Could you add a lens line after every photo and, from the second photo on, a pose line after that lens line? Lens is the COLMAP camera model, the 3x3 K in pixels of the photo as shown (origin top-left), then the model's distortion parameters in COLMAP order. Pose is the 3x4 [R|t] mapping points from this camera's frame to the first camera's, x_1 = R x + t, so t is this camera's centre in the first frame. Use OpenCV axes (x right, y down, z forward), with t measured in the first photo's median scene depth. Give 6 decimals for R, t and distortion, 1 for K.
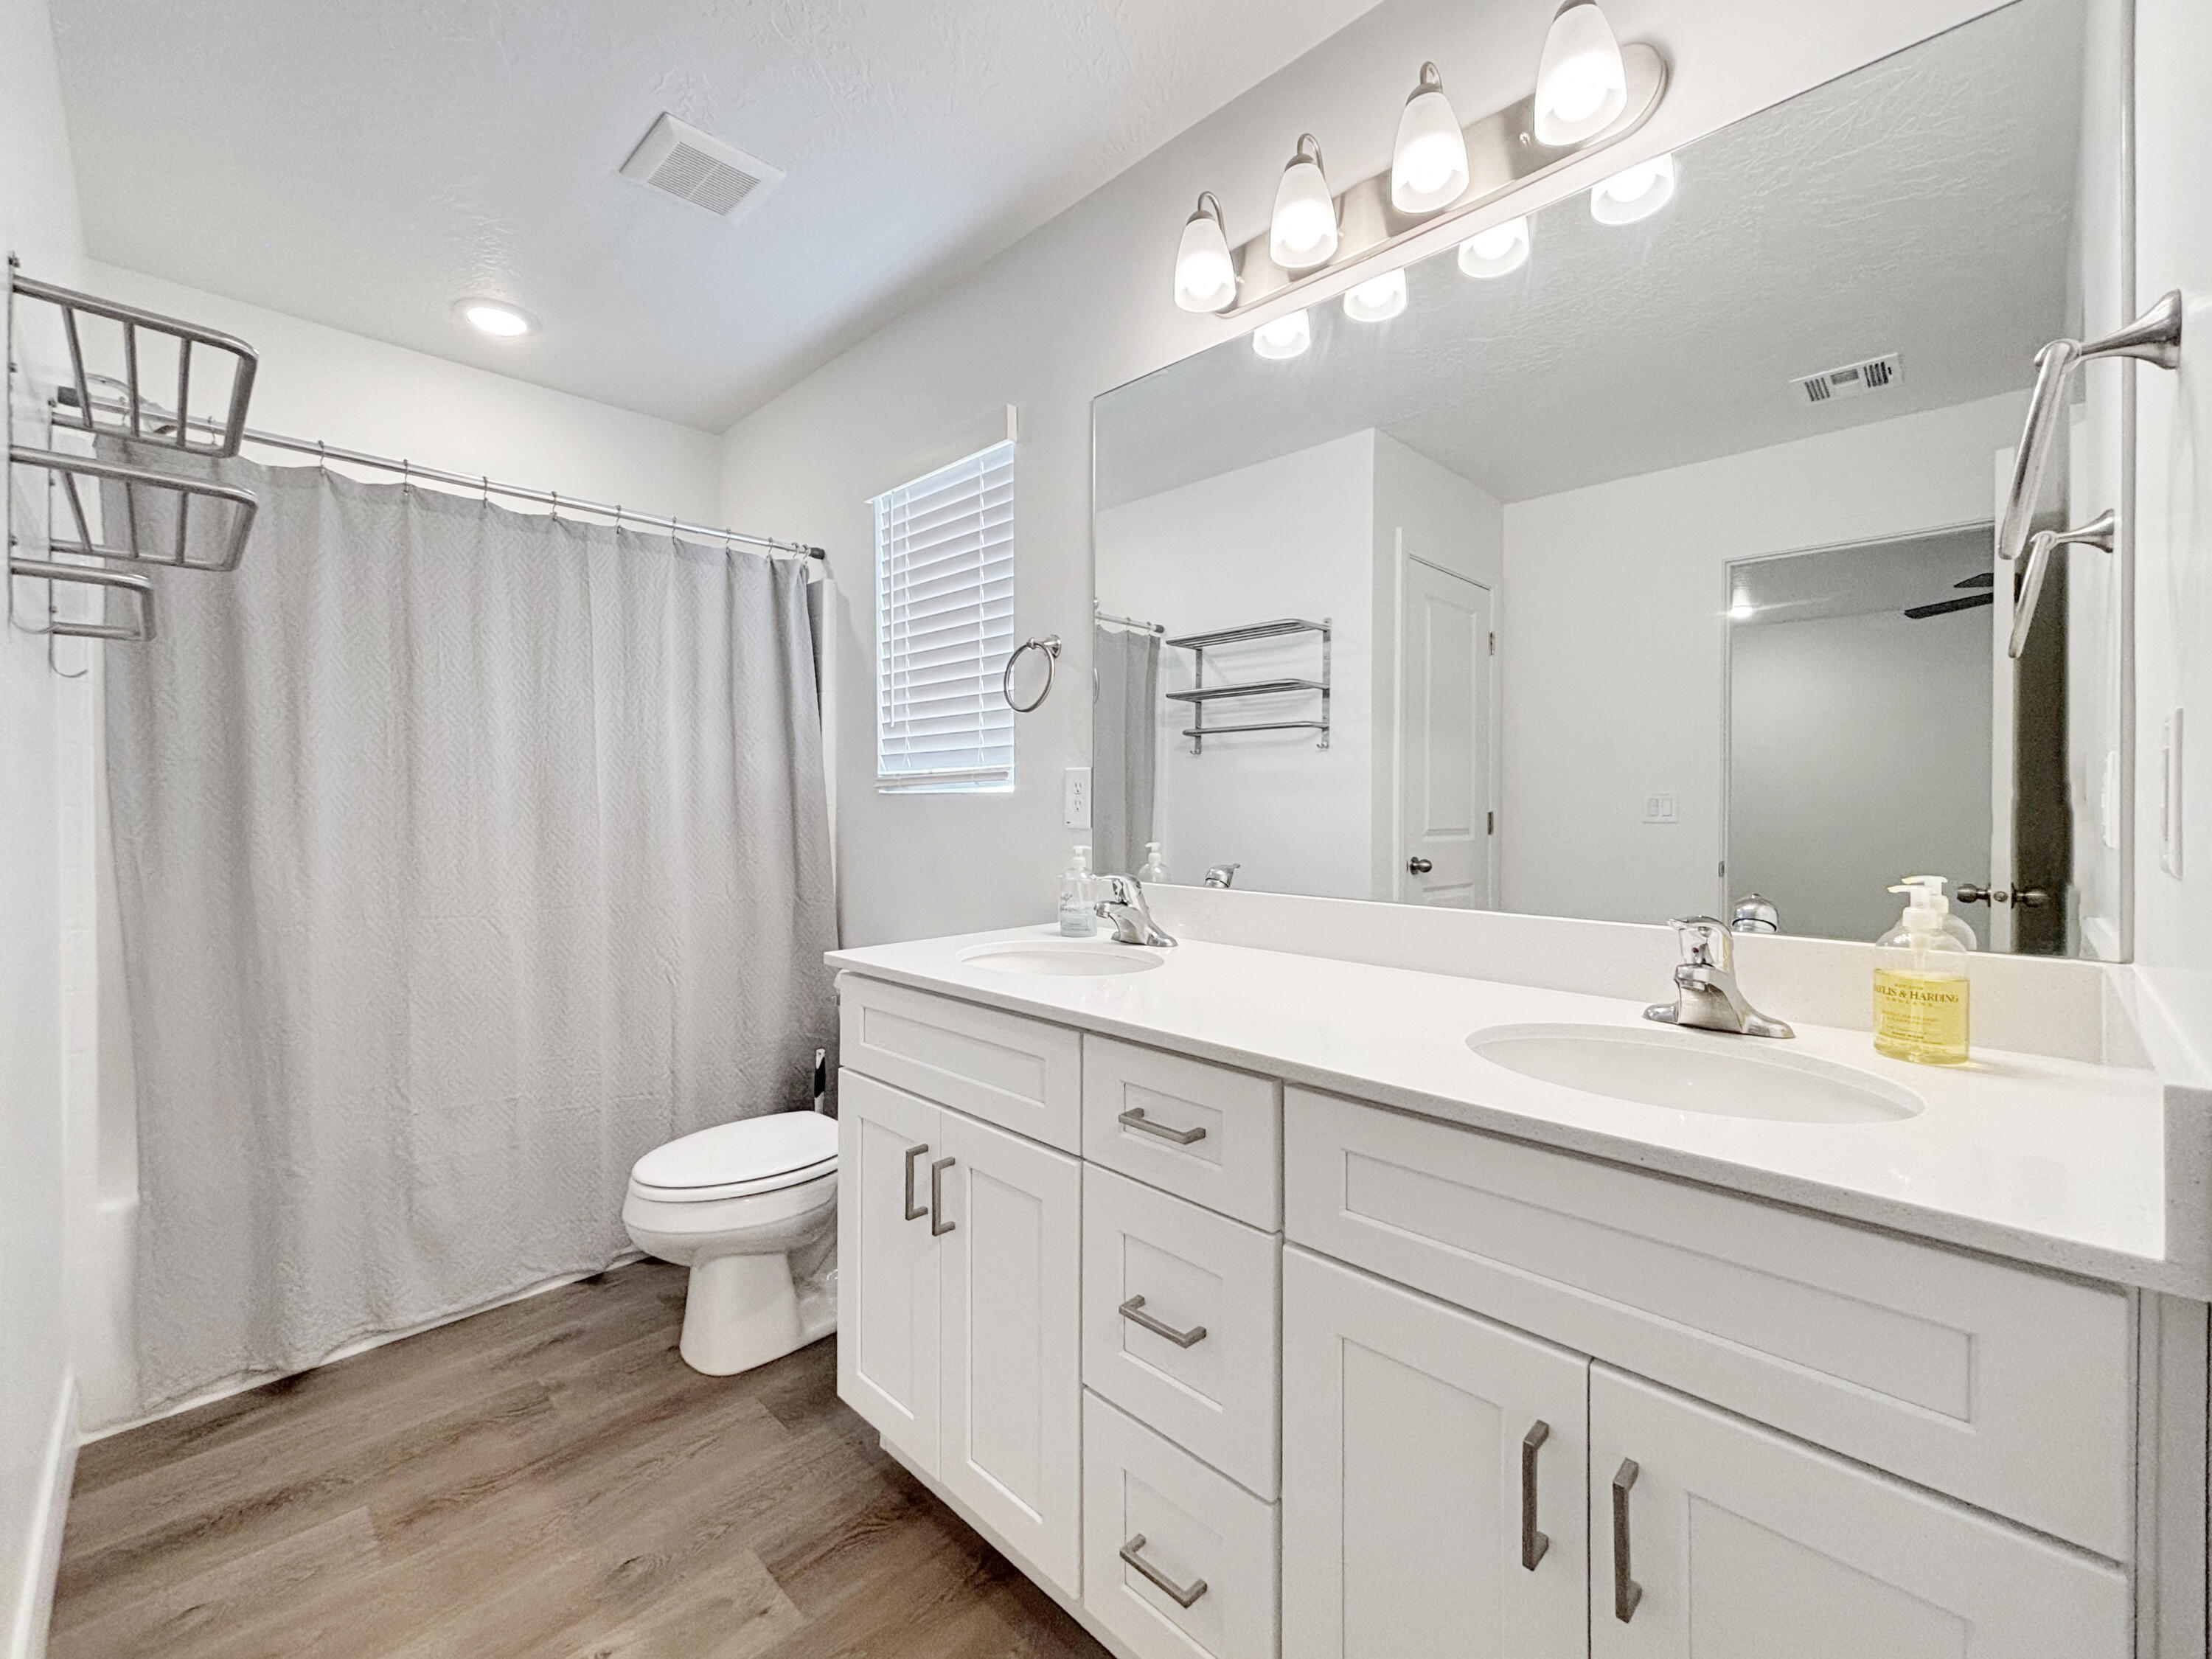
lens RADIAL K [[927.1, 0, 1106.0], [0, 927.1, 829.5], [0, 0, 1]] dist [0.007434, 0.000310]
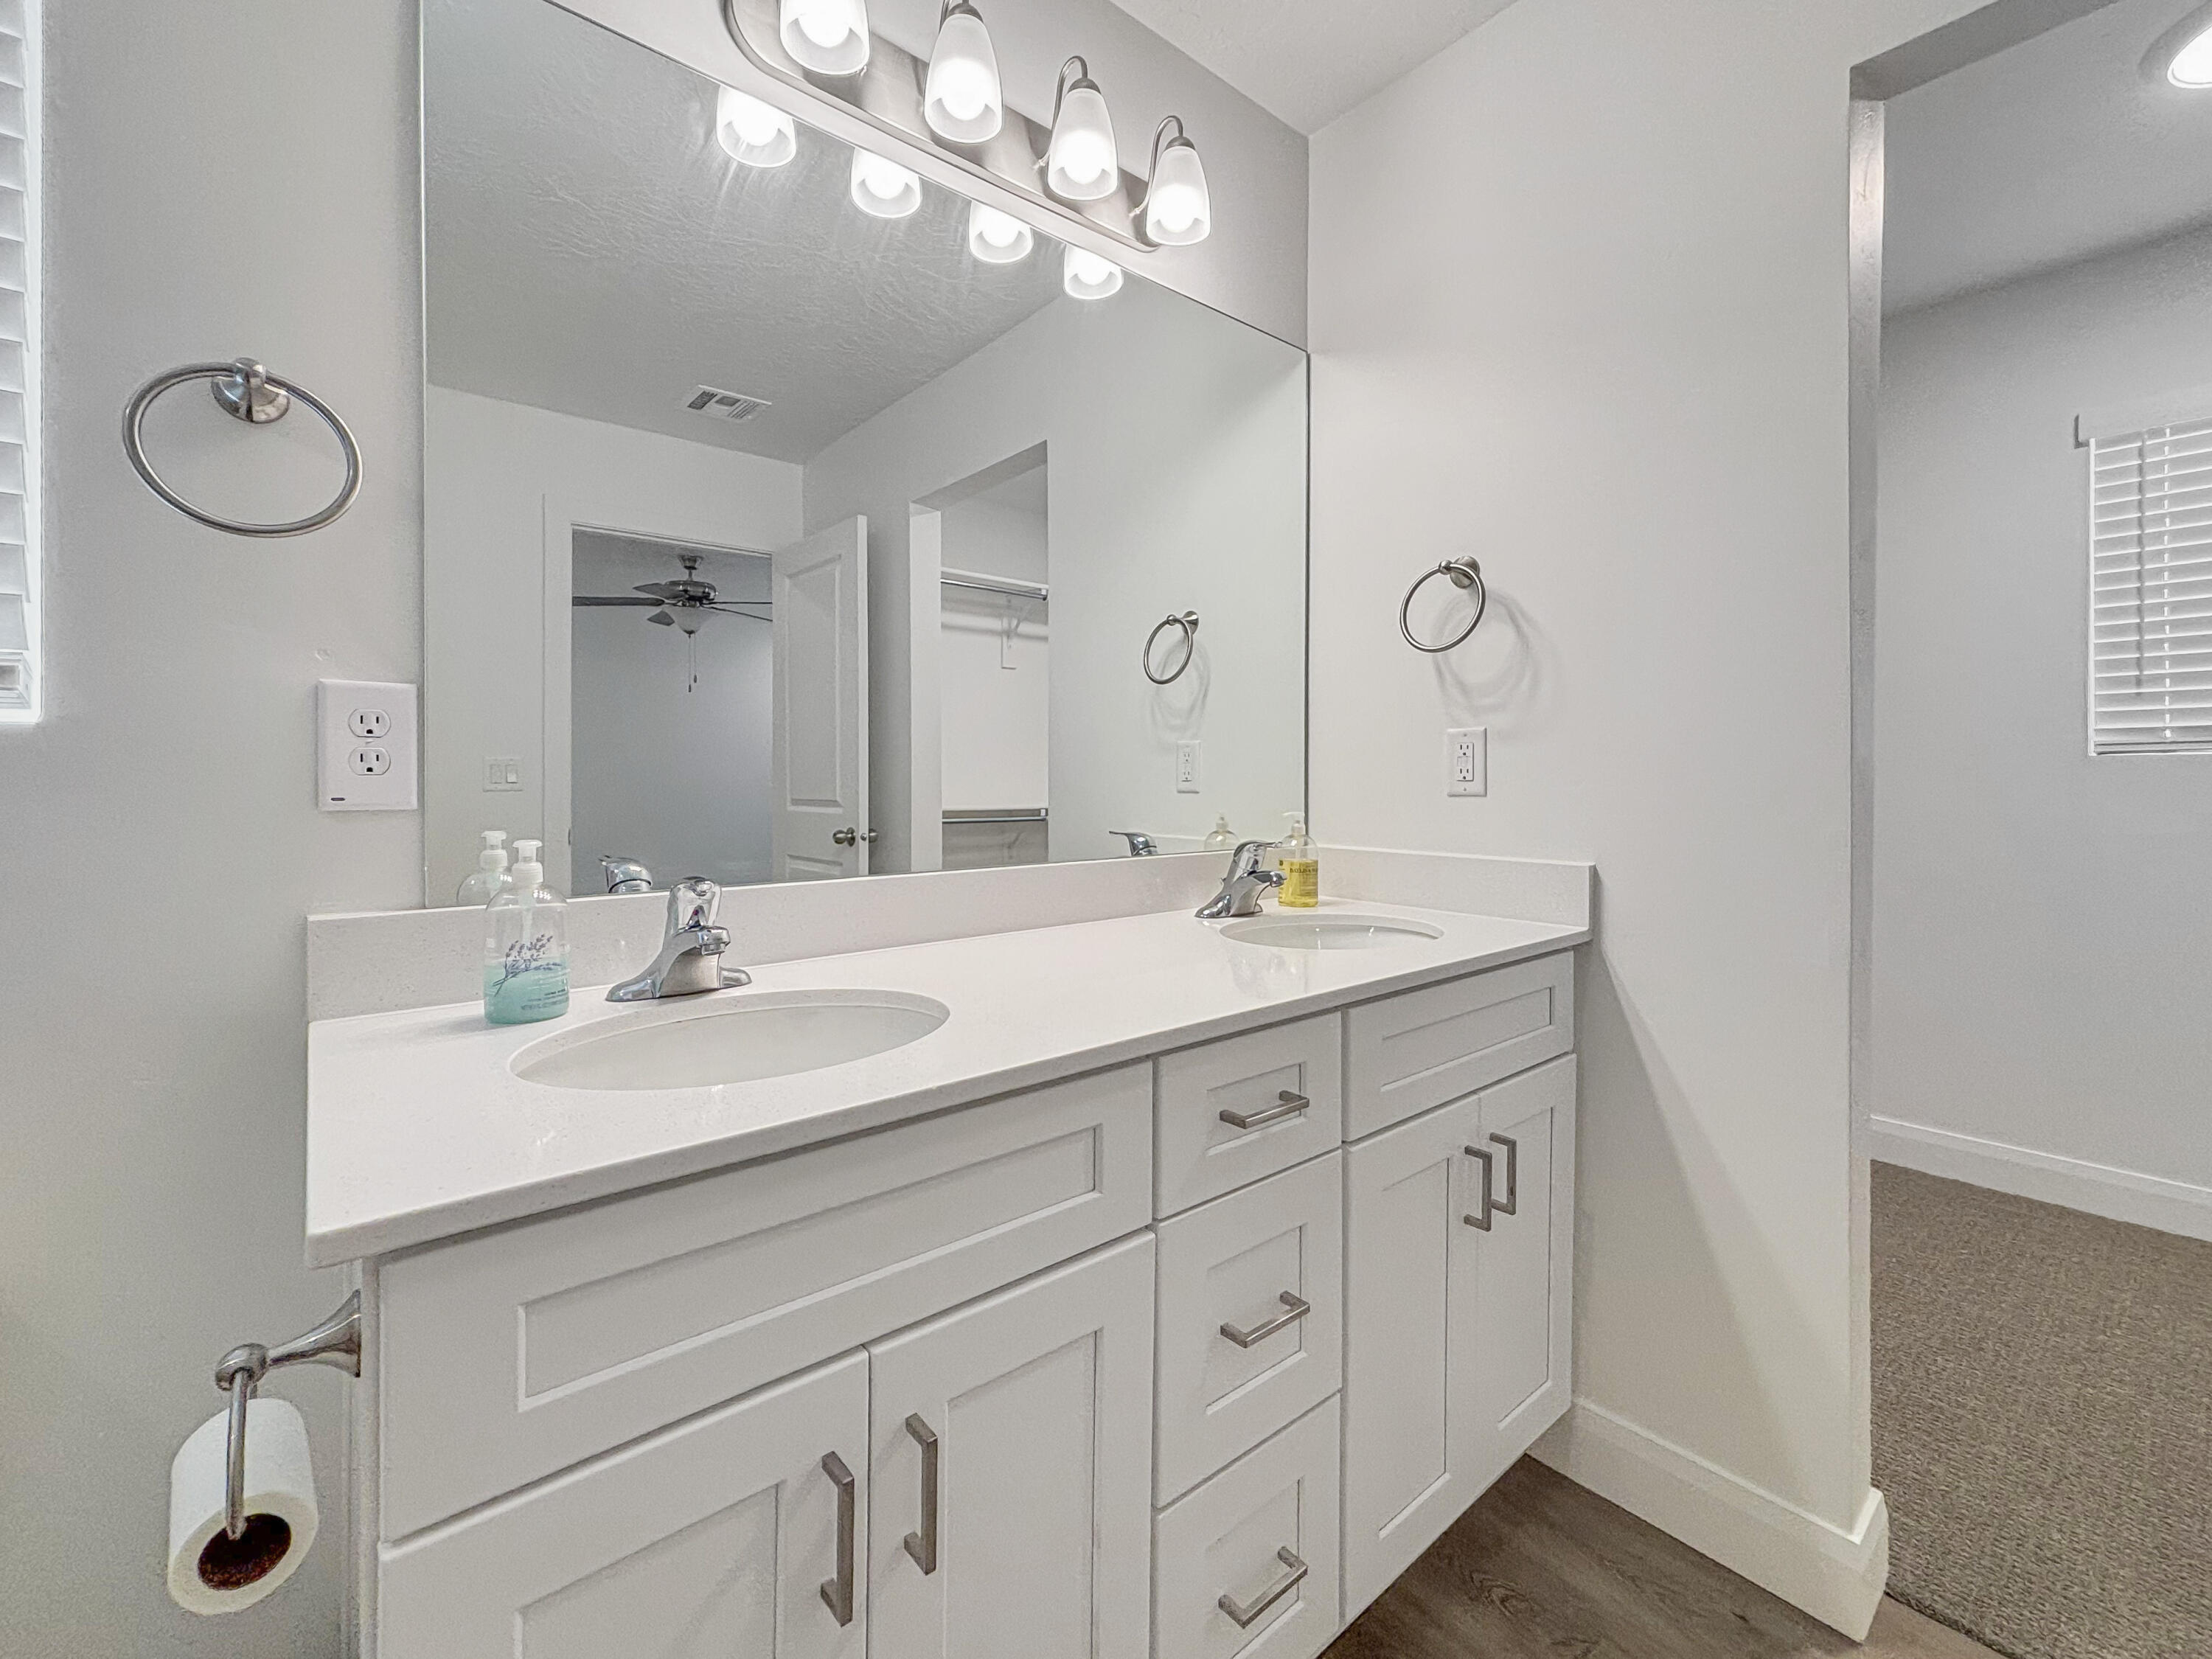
lens RADIAL K [[938.9, 0, 1116.5], [0, 938.9, 801.3], [0, 0, 1]] dist [0.007937, -0.000074]
pose [[0.077457, -0.025656, 0.996666, -0.794896], [0.019905, 0.999509, 0.024183, -0.016487], [-0.996797, 0.017965, 0.077929, 0.956562]]
